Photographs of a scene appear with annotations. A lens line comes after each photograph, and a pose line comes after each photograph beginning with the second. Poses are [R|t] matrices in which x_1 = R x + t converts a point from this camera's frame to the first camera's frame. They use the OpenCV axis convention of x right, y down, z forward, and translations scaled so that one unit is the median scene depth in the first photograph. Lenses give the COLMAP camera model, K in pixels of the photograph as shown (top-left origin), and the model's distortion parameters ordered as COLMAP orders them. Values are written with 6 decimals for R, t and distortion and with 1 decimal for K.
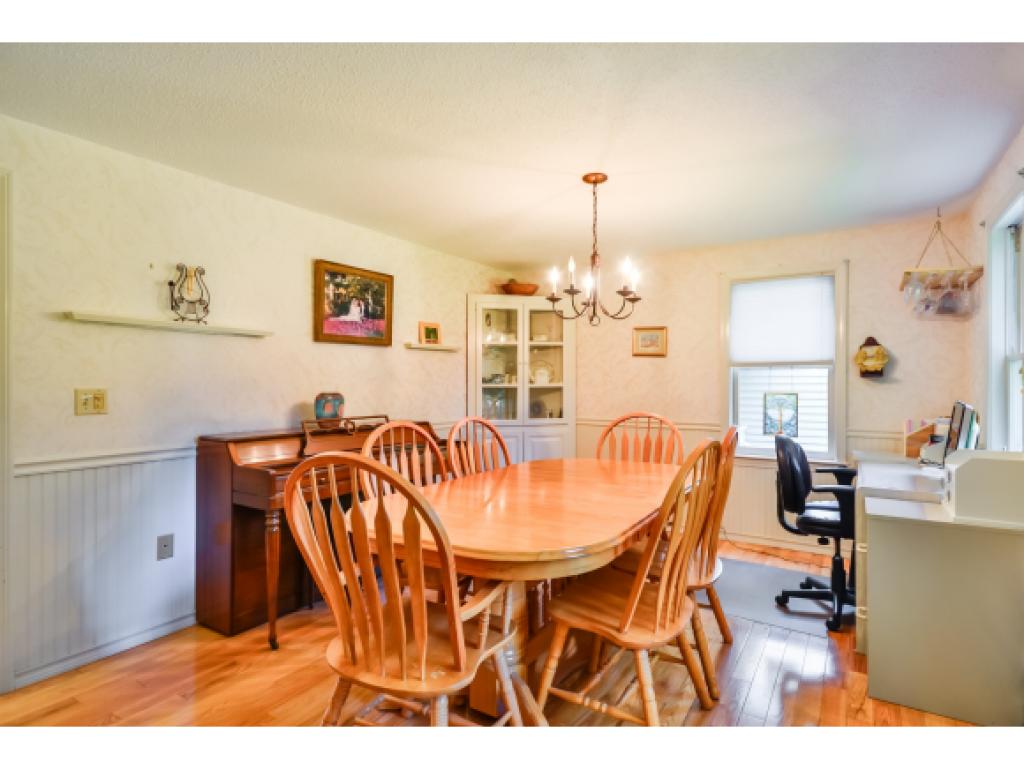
lens RADIAL K [[530.4, 0, 512.0], [0, 530.4, 384.5], [0, 0, 1]] dist [-0.000028, -0.000041]
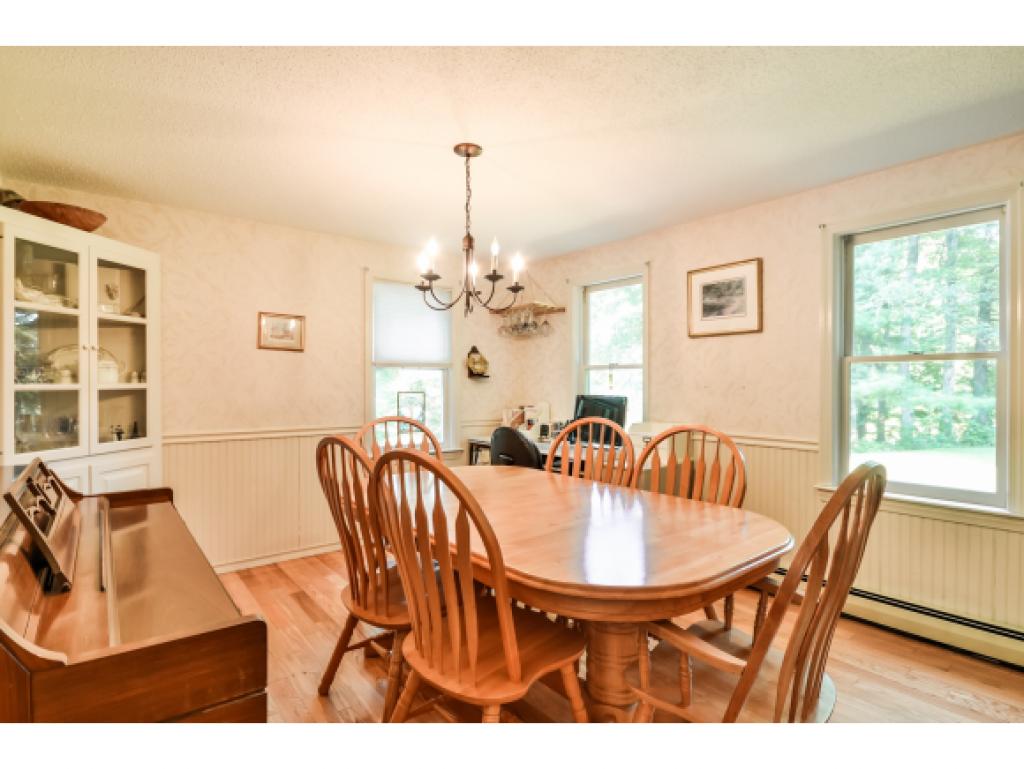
lens RADIAL K [[530.4, 0, 512.0], [0, 530.4, 384.5], [0, 0, 1]] dist [-0.000028, -0.000041]
pose [[0.323959, -0.004721, 0.946059, -0.507861], [0.004185, 0.999985, 0.003557, -0.001264], [-0.946062, 0.002807, 0.323974, 0.500160]]
